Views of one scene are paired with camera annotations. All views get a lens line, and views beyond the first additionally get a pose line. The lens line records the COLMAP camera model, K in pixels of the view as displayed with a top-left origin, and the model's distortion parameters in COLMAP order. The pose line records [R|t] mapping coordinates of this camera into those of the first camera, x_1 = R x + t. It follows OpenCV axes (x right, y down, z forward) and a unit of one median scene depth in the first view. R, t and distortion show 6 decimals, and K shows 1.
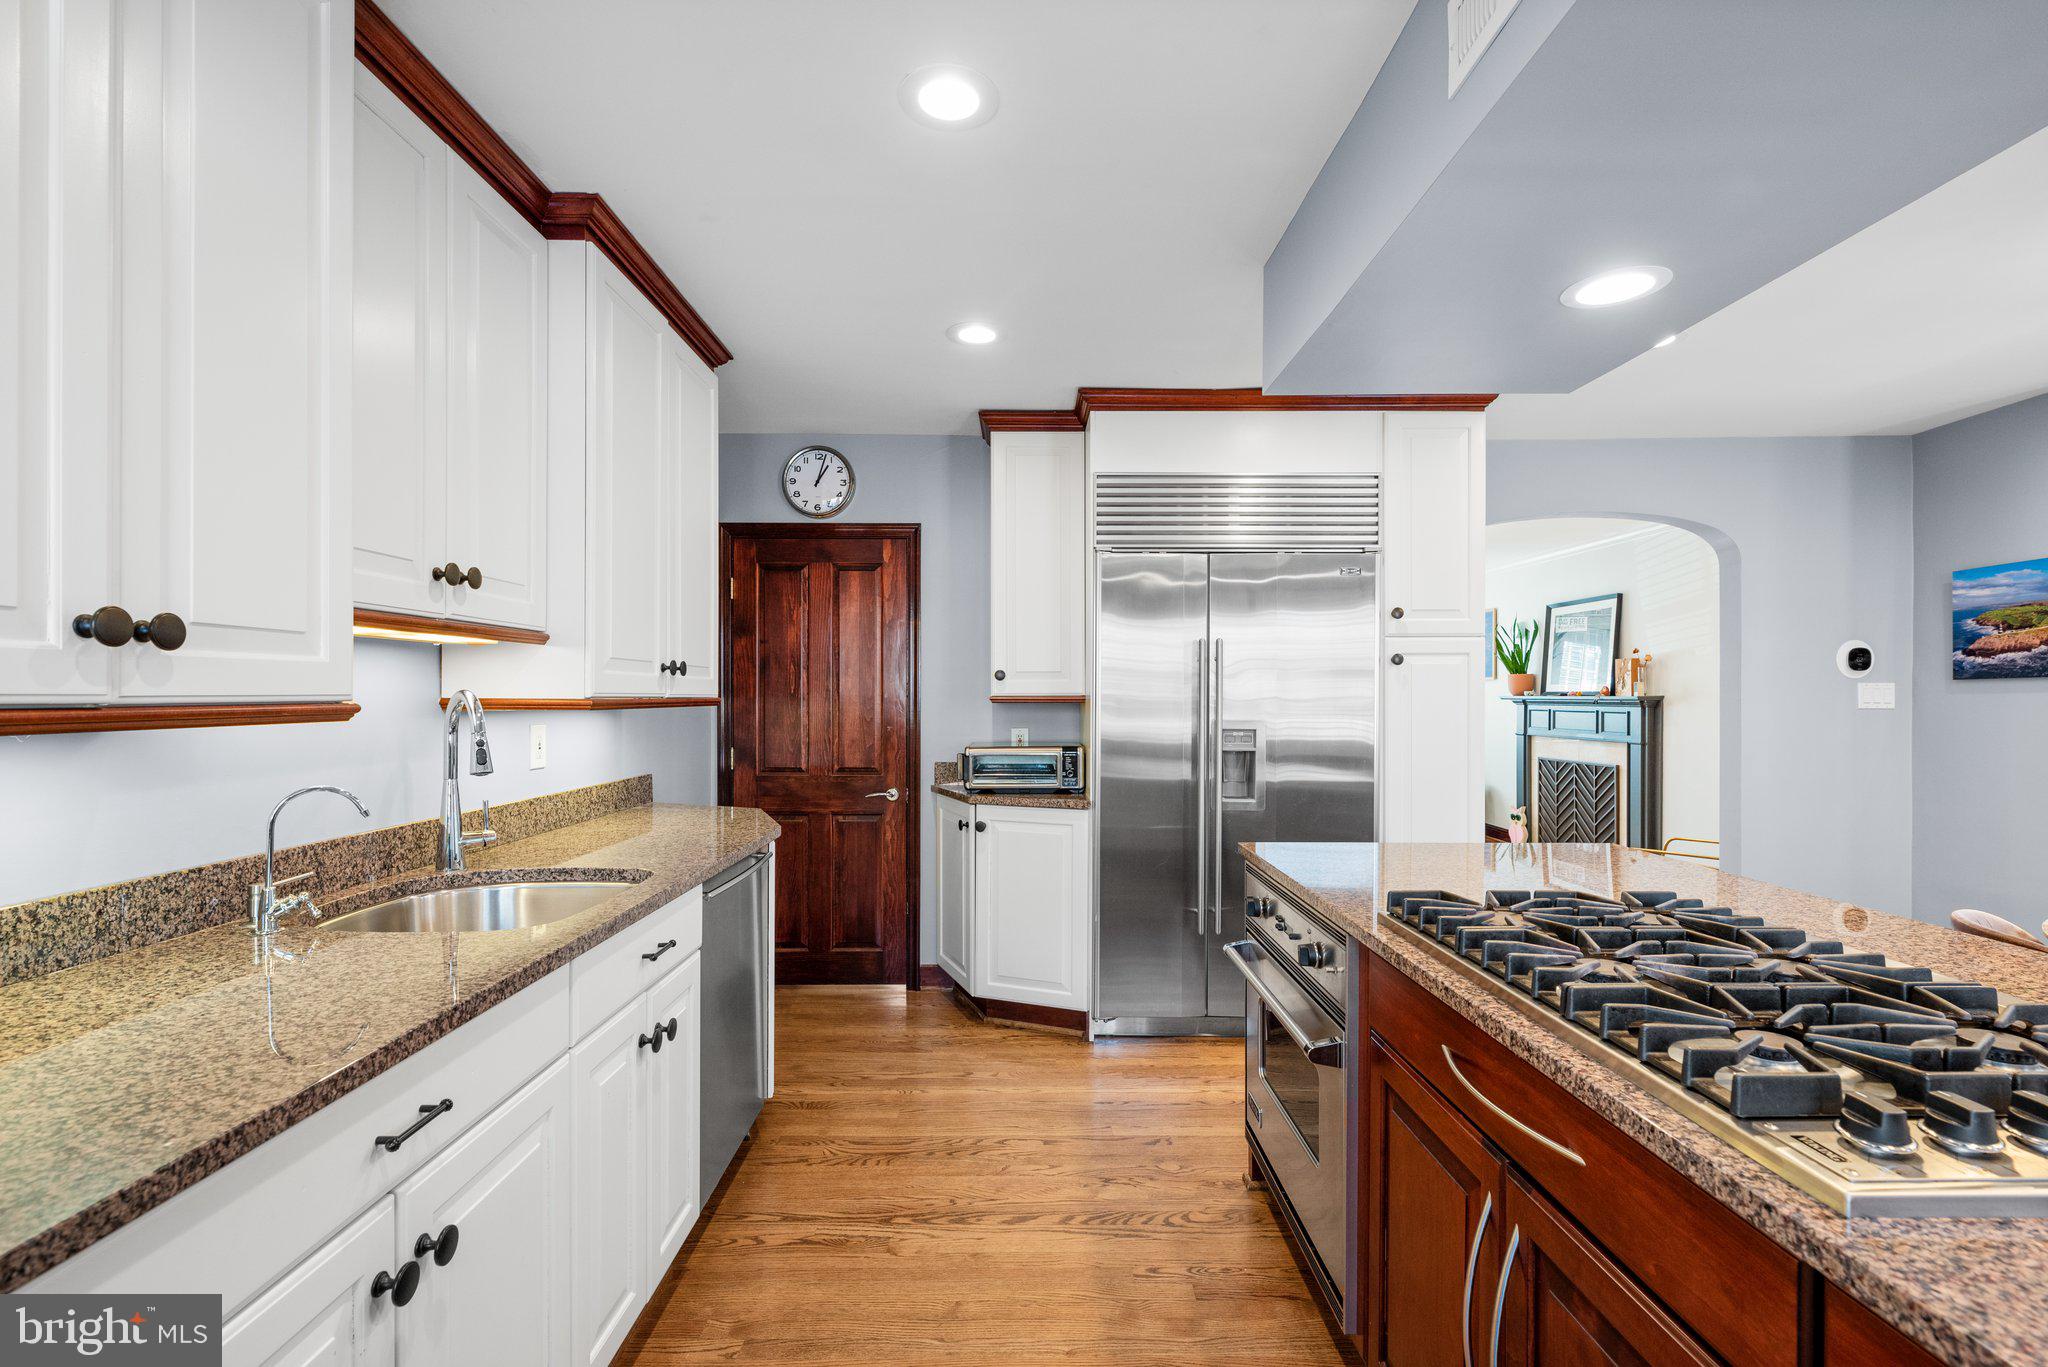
lens RADIAL K [[926.5, 0, 1018.8], [0, 926.5, 697.2], [0, 0, 1]] dist [0.002675, -0.000337]
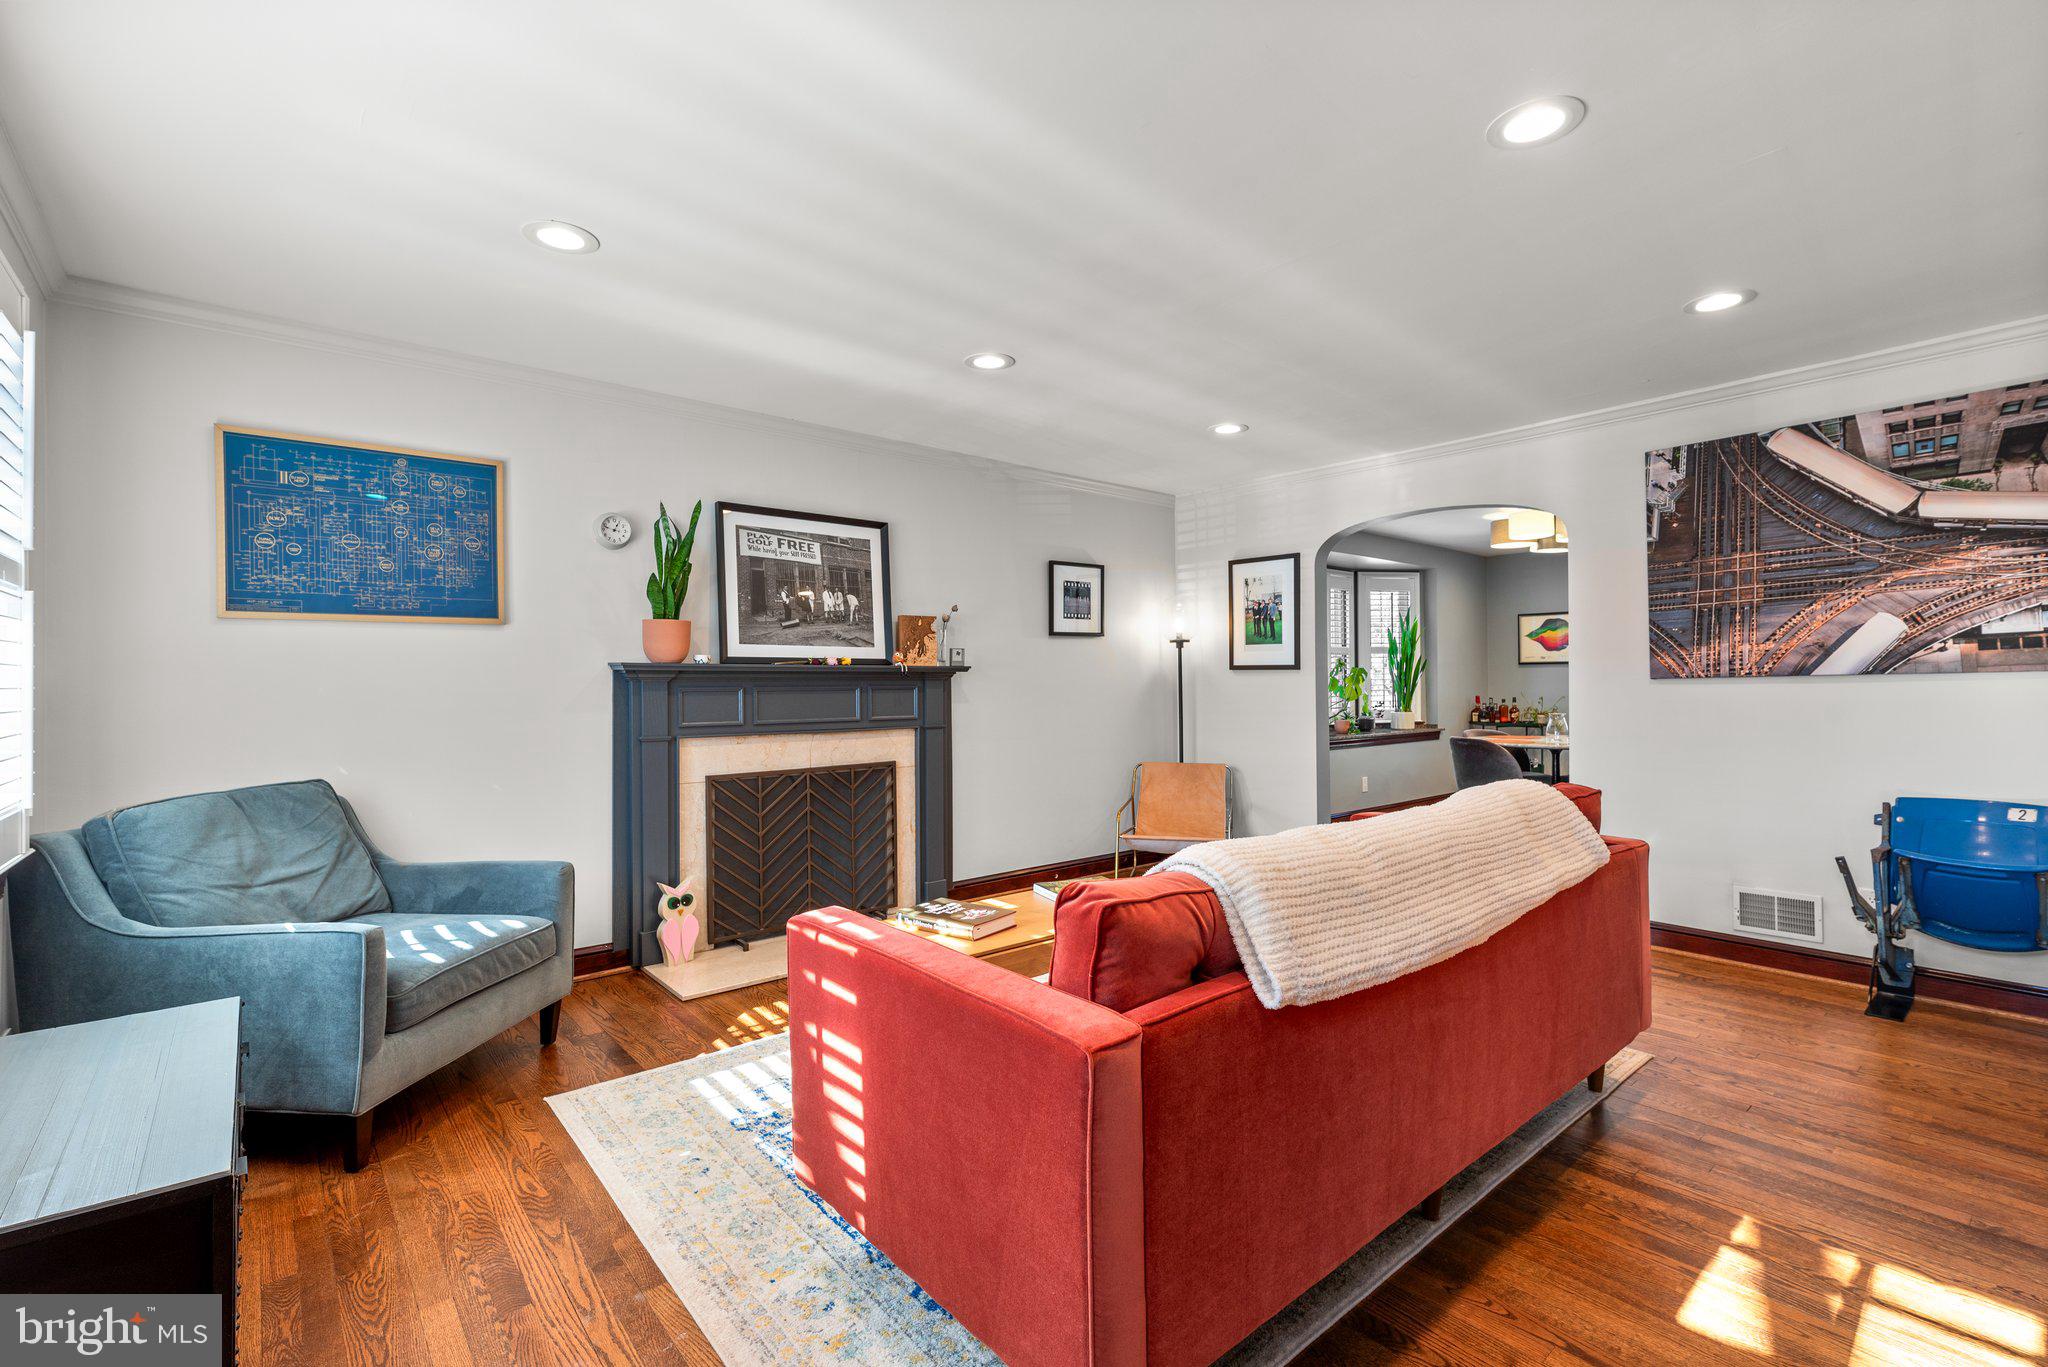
lens RADIAL K [[926.5, 0, 1042.4], [0, 926.5, 675.9], [0, 0, 1]] dist [0.002675, -0.000337]
pose [[-0.661568, 0.007897, 0.749844, 0.043923], [0.006221, 0.999968, -0.005042, 0.017823], [-0.749860, 0.001329, -0.661596, 2.290582]]
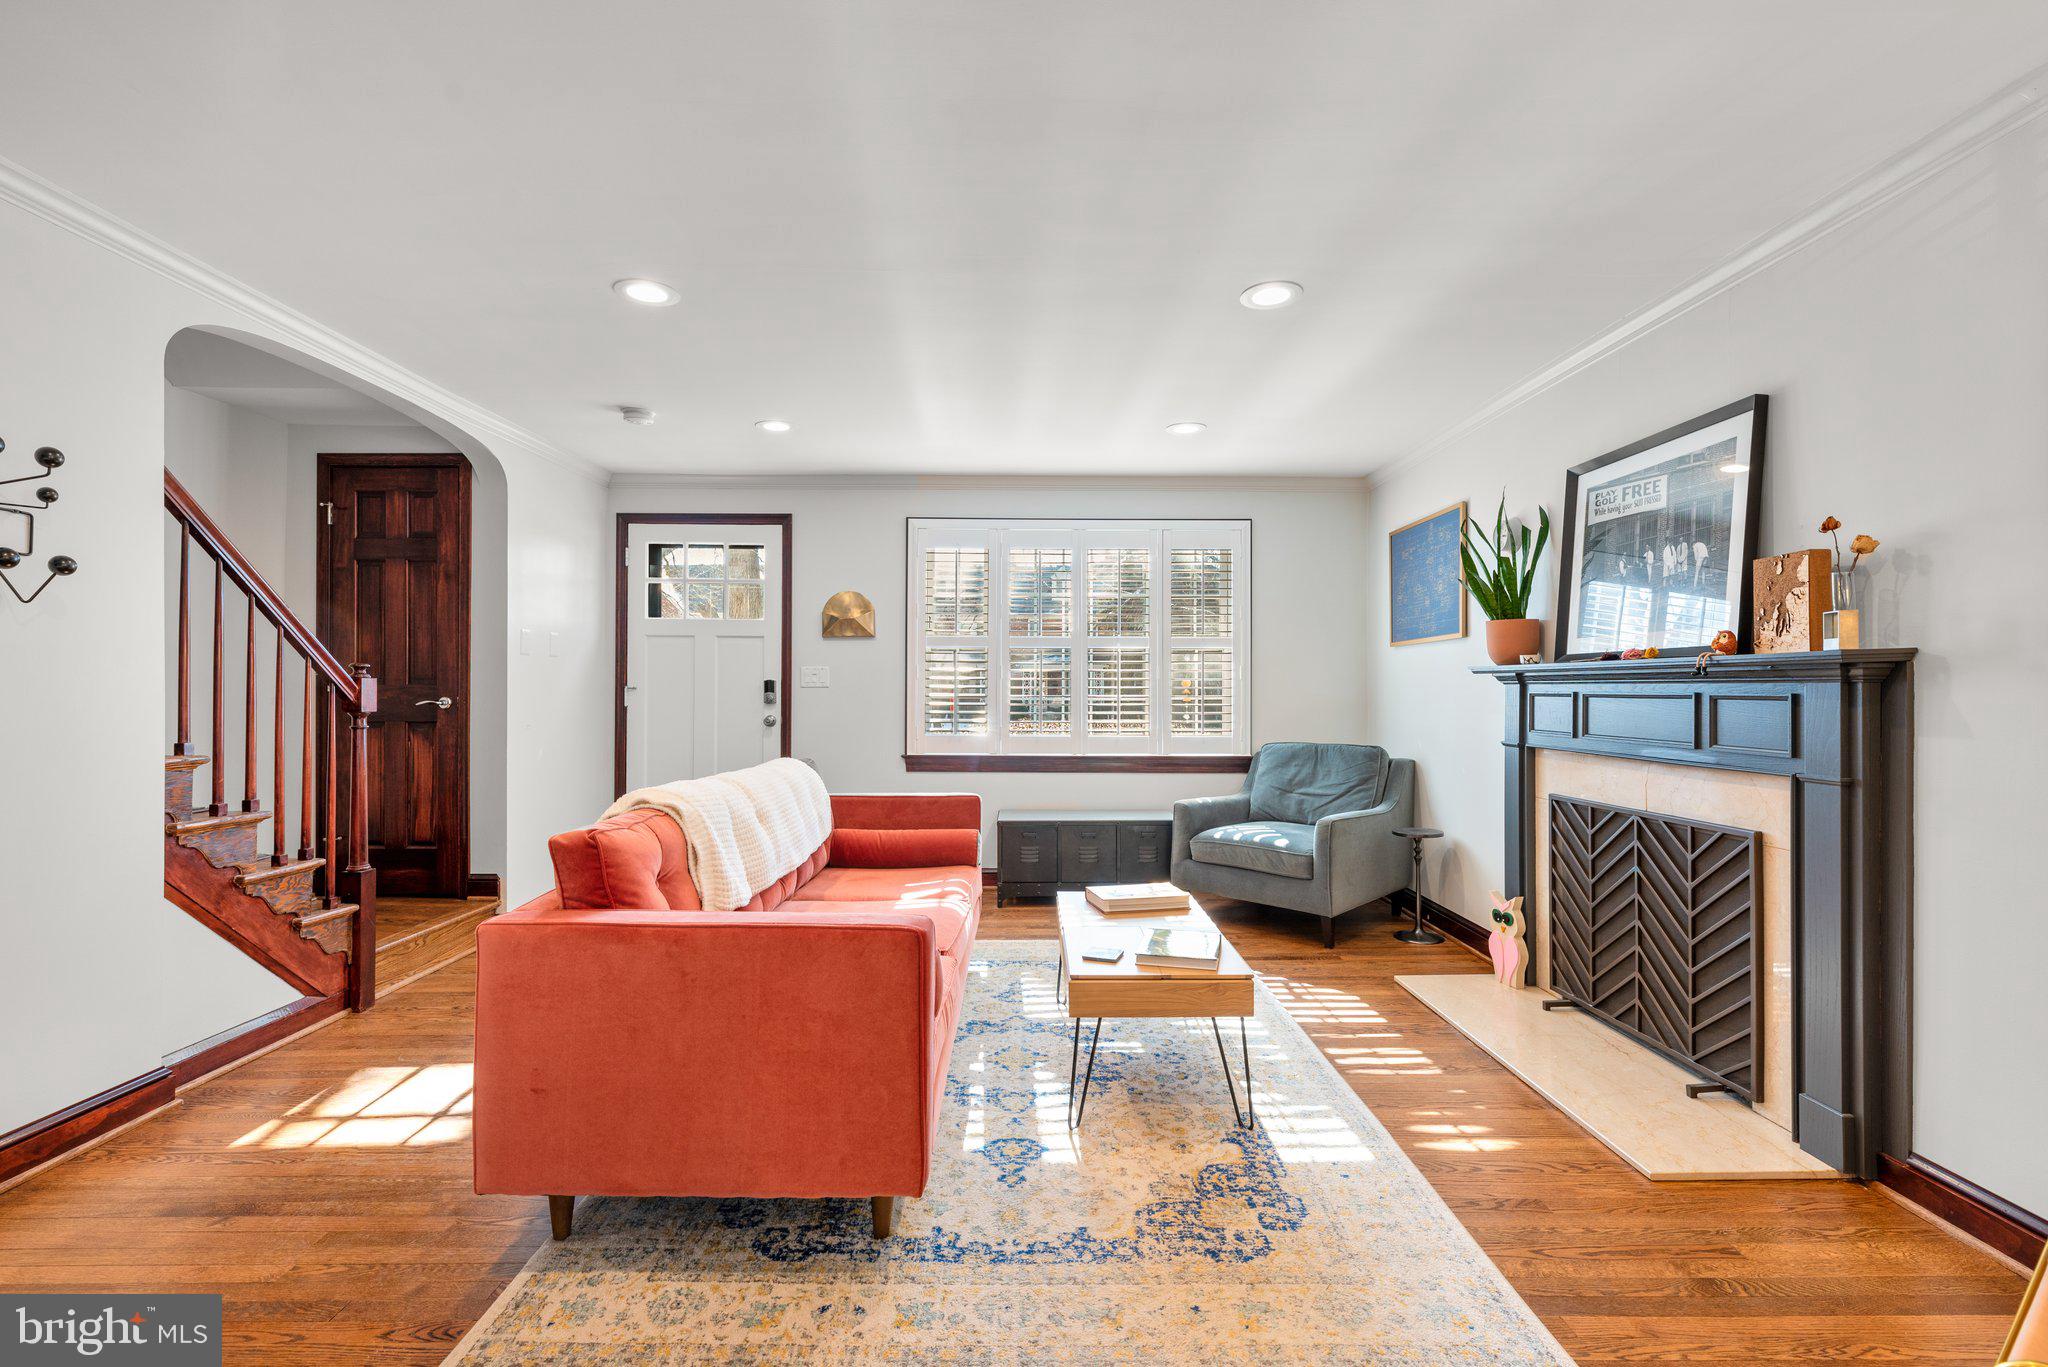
lens RADIAL K [[926.5, 0, 1022.6], [0, 926.5, 687.8], [0, 0, 1]] dist [0.002675, -0.000337]
pose [[0.999971, -0.000812, 0.007544, 0.545871], [0.000816, 1.000000, -0.000570, 0.020266], [-0.007543, 0.000576, 0.999971, 1.003371]]
